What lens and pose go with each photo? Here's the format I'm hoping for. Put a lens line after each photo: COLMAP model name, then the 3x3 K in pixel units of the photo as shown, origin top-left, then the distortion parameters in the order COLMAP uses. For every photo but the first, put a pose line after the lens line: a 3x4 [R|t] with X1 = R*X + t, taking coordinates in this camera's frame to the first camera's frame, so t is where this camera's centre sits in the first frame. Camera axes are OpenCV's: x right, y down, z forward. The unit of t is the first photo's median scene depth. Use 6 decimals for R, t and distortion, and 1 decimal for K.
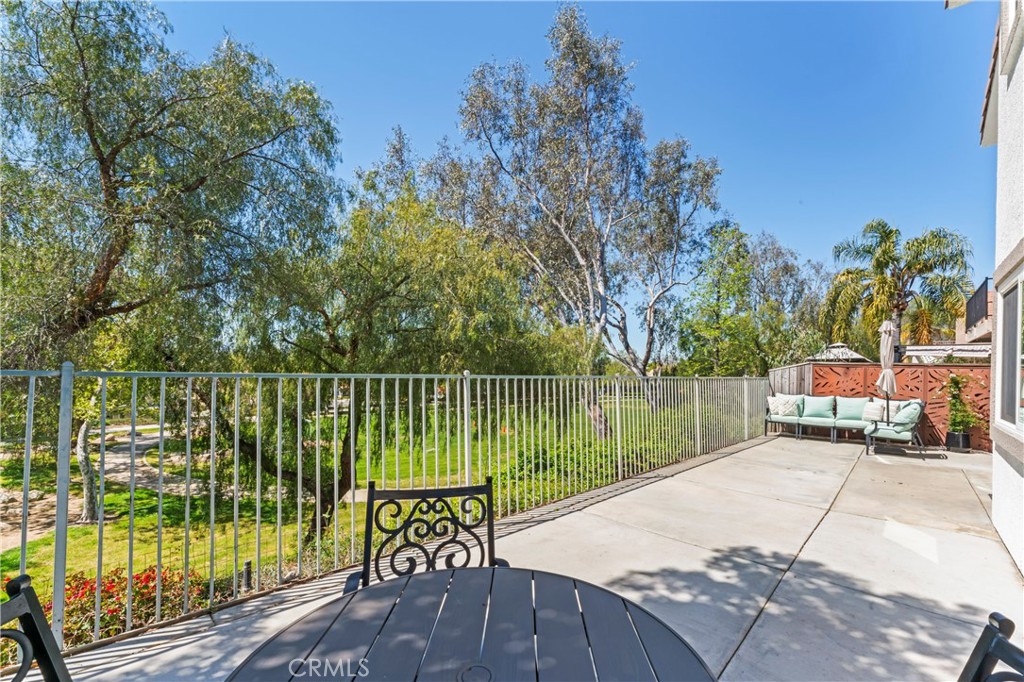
lens RADIAL K [[410.9, 0, 529.0], [0, 410.9, 362.9], [0, 0, 1]] dist [-0.002727, 0.000033]
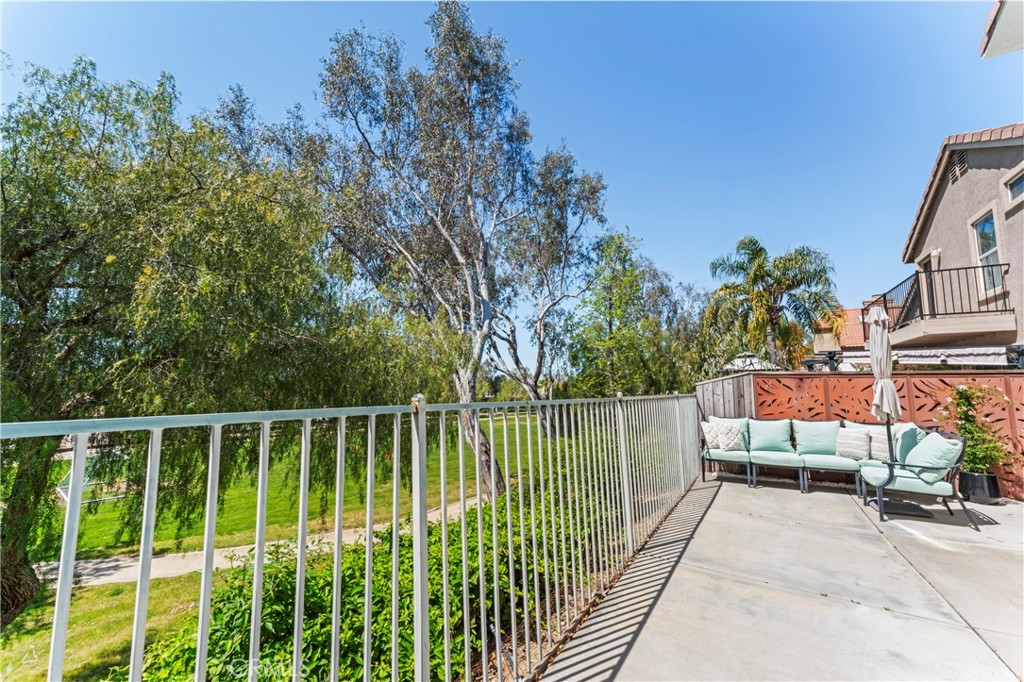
lens RADIAL K [[418.9, 0, 511.5], [0, 418.9, 329.6], [0, 0, 1]] dist [-0.000745, 0.000066]
pose [[0.976968, 0.015336, 0.212833, 0.043604], [0.010332, 0.992844, -0.118969, 0.002946], [-0.213135, 0.118428, 0.969819, 0.138146]]
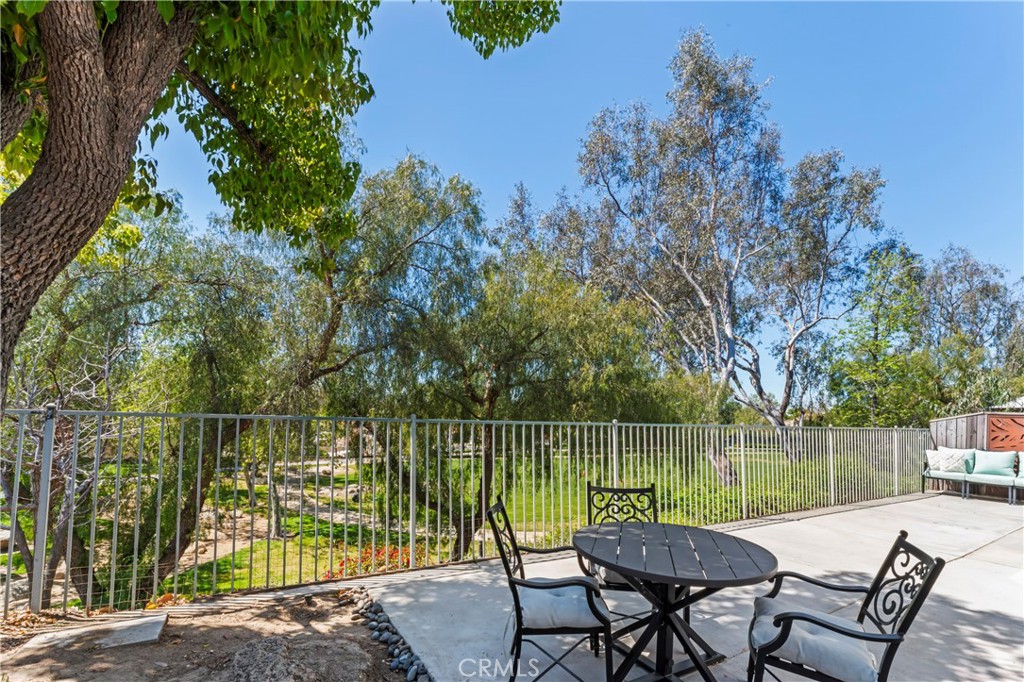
lens RADIAL K [[432.3, 0, 531.7], [0, 432.3, 407.8], [0, 0, 1]] dist [0.000346, 0.000280]
pose [[0.967756, 0.003739, -0.251864, -0.008201], [-0.004301, 0.999989, -0.001680, -0.002147], [0.251855, 0.002709, 0.967761, -0.054594]]
